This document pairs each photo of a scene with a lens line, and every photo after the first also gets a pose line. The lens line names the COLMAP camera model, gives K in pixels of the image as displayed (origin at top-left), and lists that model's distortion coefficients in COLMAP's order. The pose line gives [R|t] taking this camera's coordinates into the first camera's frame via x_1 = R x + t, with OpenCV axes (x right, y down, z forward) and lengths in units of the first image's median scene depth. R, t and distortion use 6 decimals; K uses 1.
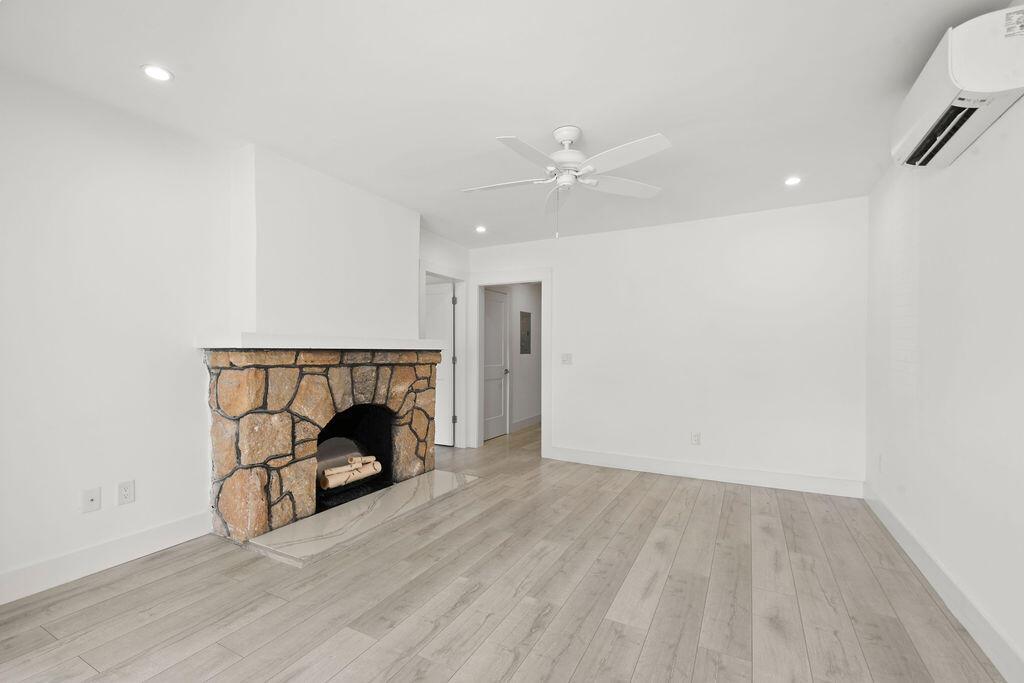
lens RADIAL K [[439.0, 0, 510.7], [0, 439.0, 344.7], [0, 0, 1]] dist [0.013597, -0.000522]
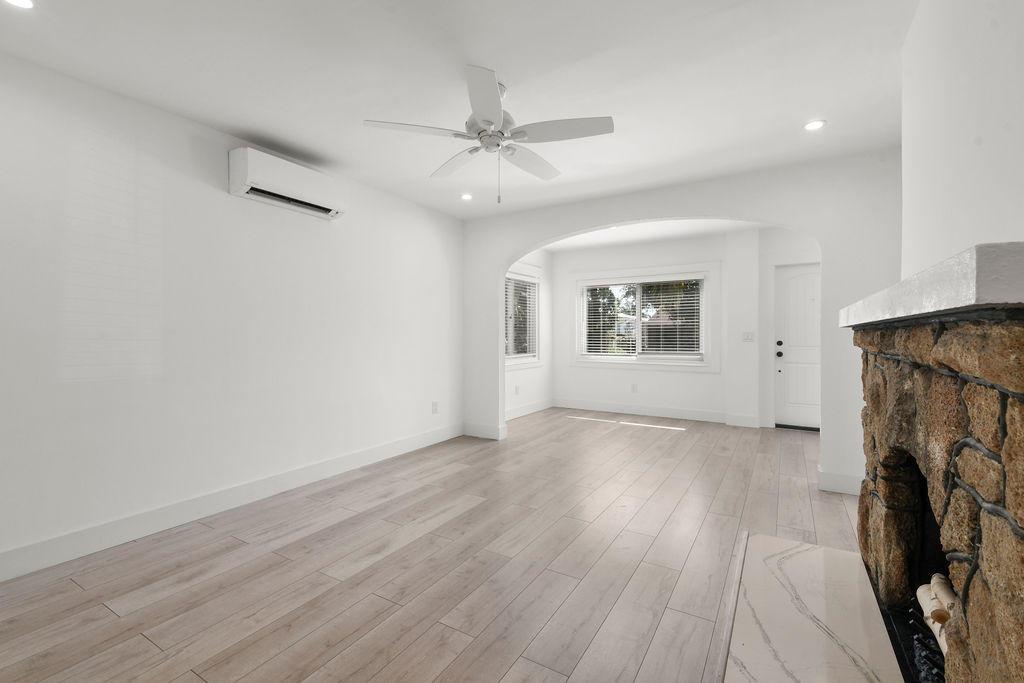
lens RADIAL K [[439.0, 0, 510.7], [0, 439.0, 344.7], [0, 0, 1]] dist [0.013597, -0.000522]
pose [[-0.997765, -0.001702, 0.066798, 0.020643], [-0.001563, 0.999997, 0.002132, 0.047543], [-0.066801, 0.002022, -0.997764, 1.947355]]
